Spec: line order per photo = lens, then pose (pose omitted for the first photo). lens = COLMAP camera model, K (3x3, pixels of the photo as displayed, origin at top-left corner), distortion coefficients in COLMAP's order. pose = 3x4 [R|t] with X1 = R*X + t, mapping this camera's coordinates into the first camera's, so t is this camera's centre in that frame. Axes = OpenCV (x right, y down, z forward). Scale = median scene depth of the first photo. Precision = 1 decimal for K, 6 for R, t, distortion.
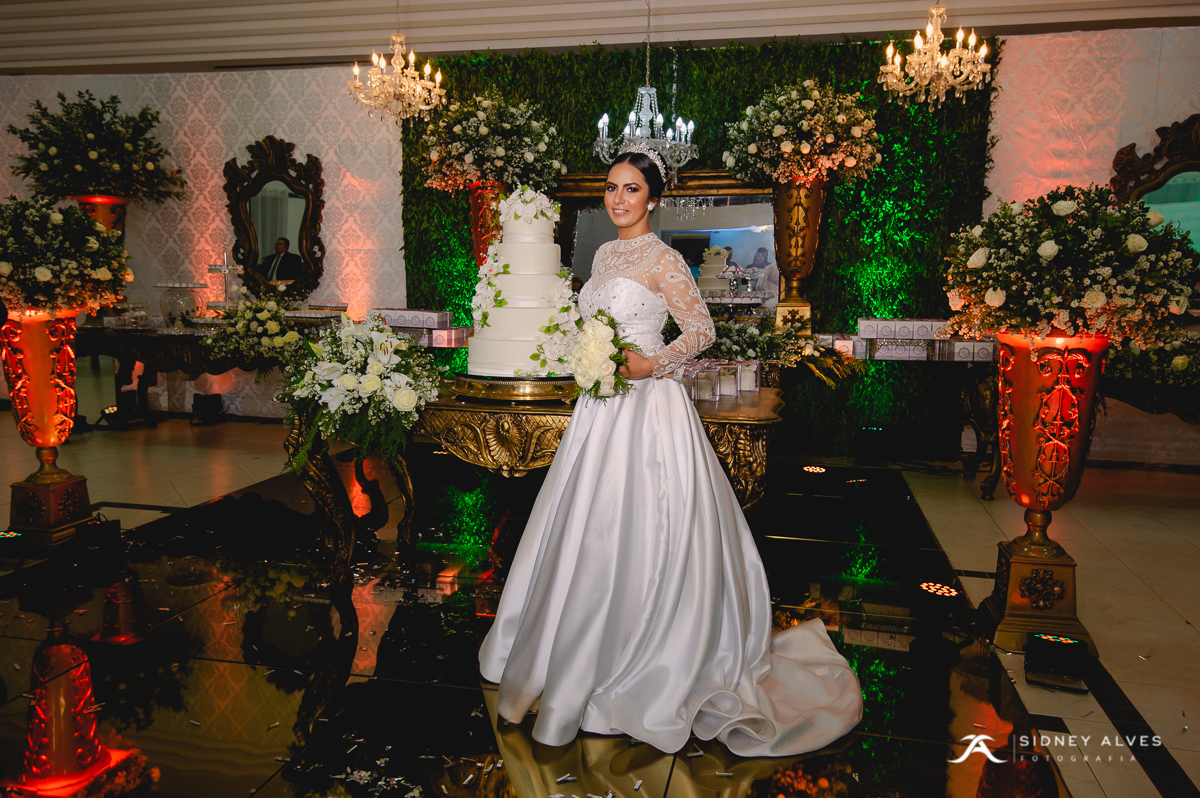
lens RADIAL K [[952.2, 0, 601.5], [0, 952.2, 405.3], [0, 0, 1]] dist [0.036738, -0.014892]
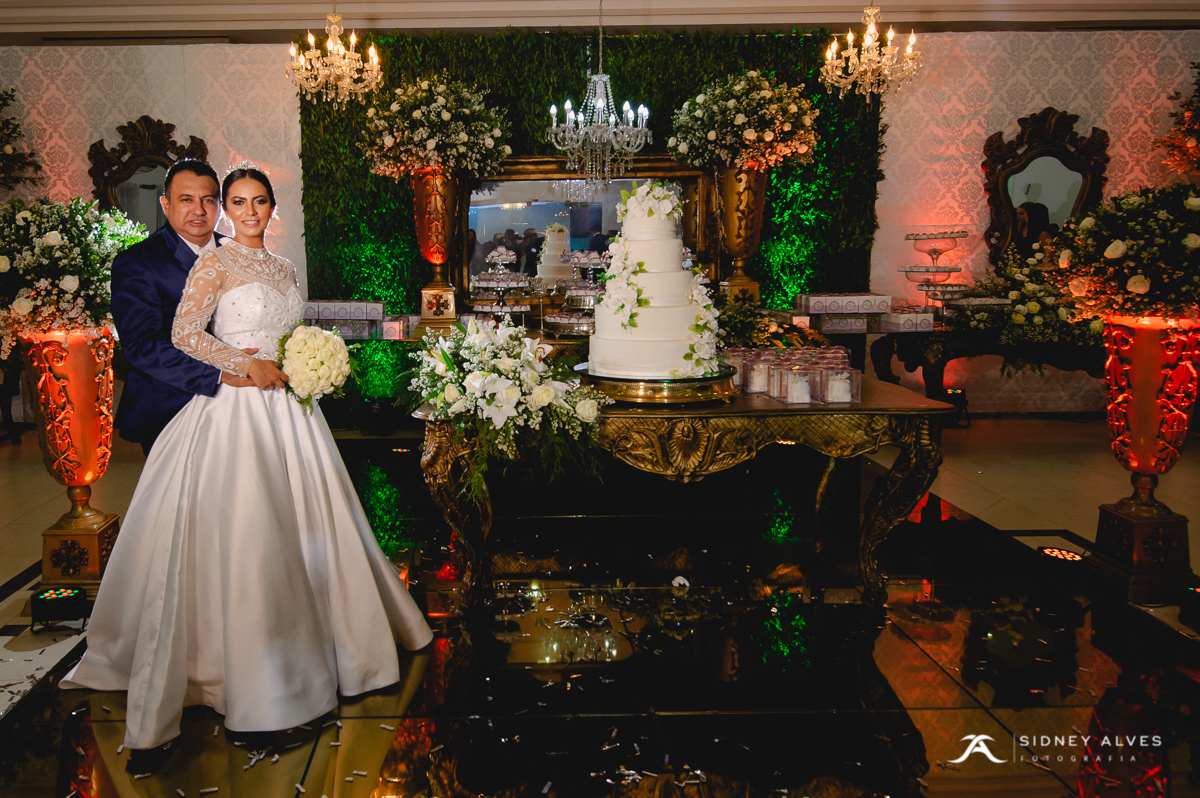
lens RADIAL K [[939.3, 0, 509.2], [0, 939.3, 344.8], [0, 0, 1]] dist [0.016389, -0.006916]
pose [[0.972606, -0.048259, 0.227393, -0.281227], [0.054049, 0.998352, -0.019299, -0.032656], [-0.226087, 0.031060, 0.973612, 0.060692]]
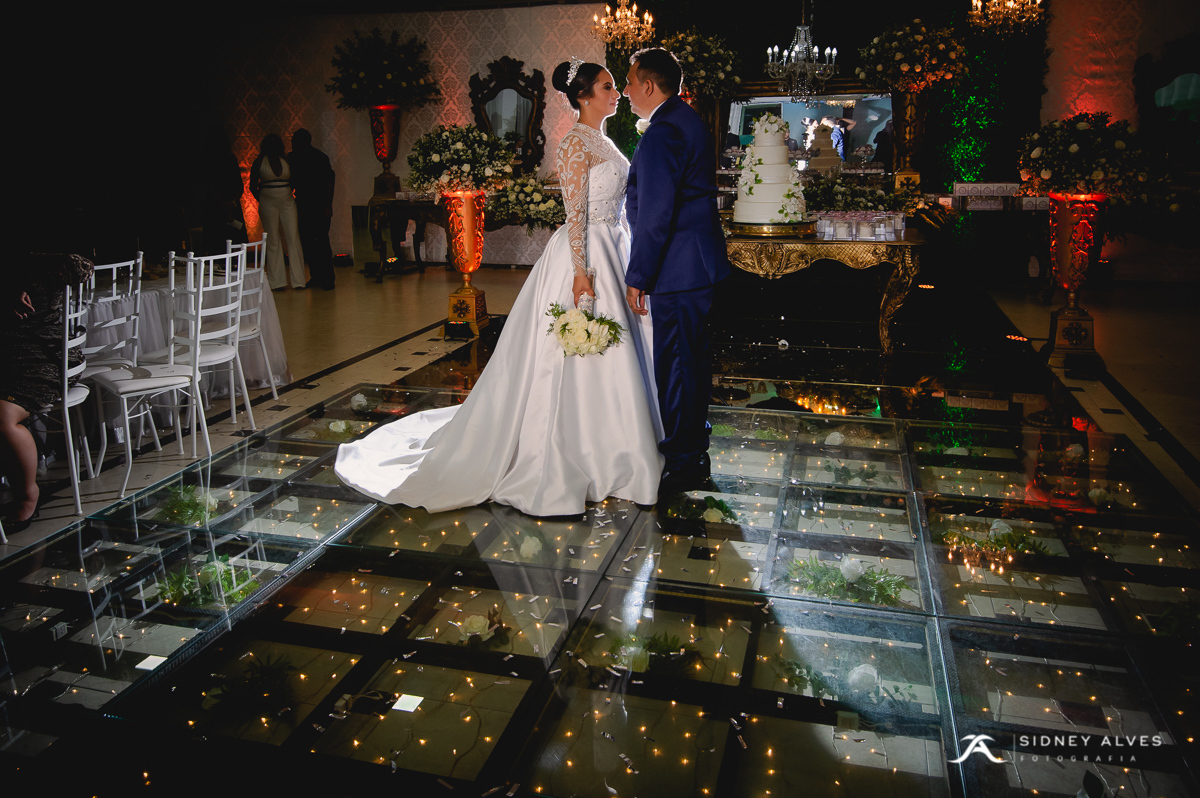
lens RADIAL K [[992.7, 0, 591.7], [0, 992.7, 279.5], [0, 0, 1]] dist [0.020326, -0.034900]
pose [[0.998500, -0.017345, -0.051923, -0.196594], [0.017903, 0.999787, 0.010315, 0.029845], [0.051733, -0.011229, 0.998598, -0.514665]]
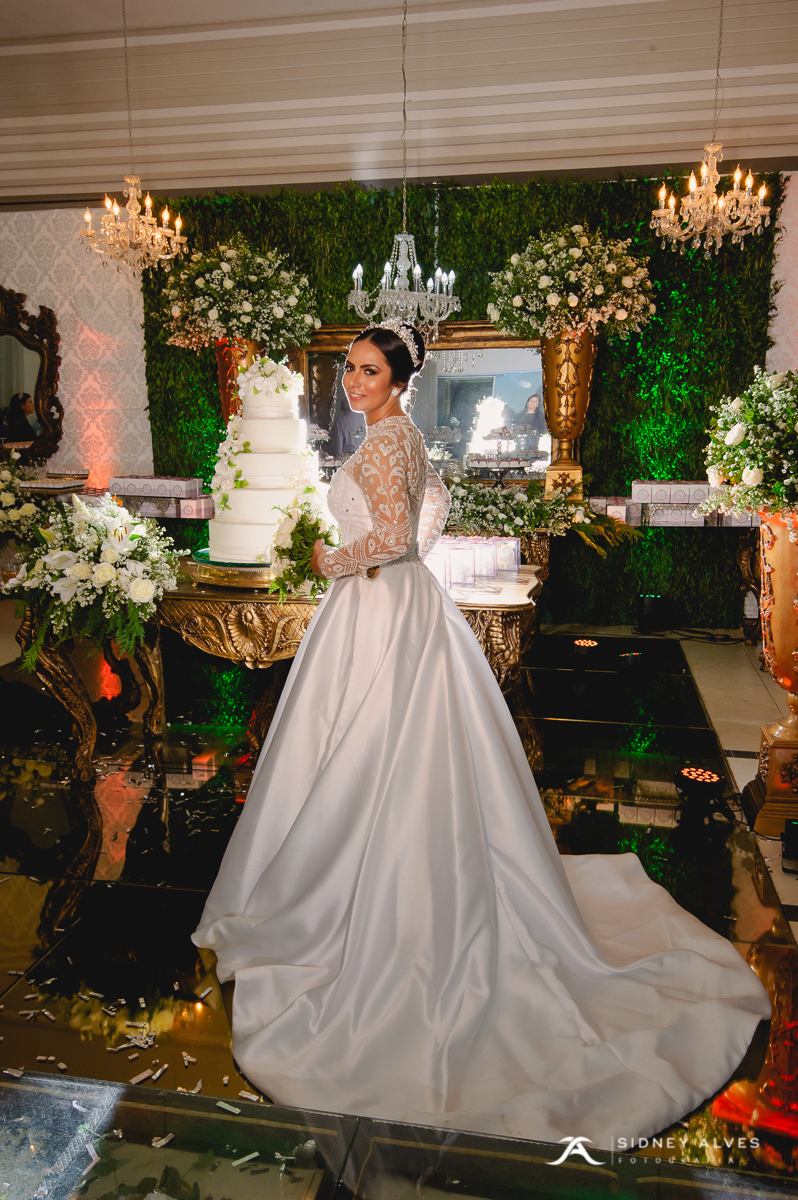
lens RADIAL K [[1028.8, 0, 402.4], [0, 1028.8, 607.9], [0, 0, 1]] dist [0.045686, -0.008812]
pose [[0.999641, -0.018348, 0.019548, 0.019395], [0.017381, 0.998671, 0.048518, -0.019337], [-0.020413, -0.048161, 0.998631, -0.018841]]
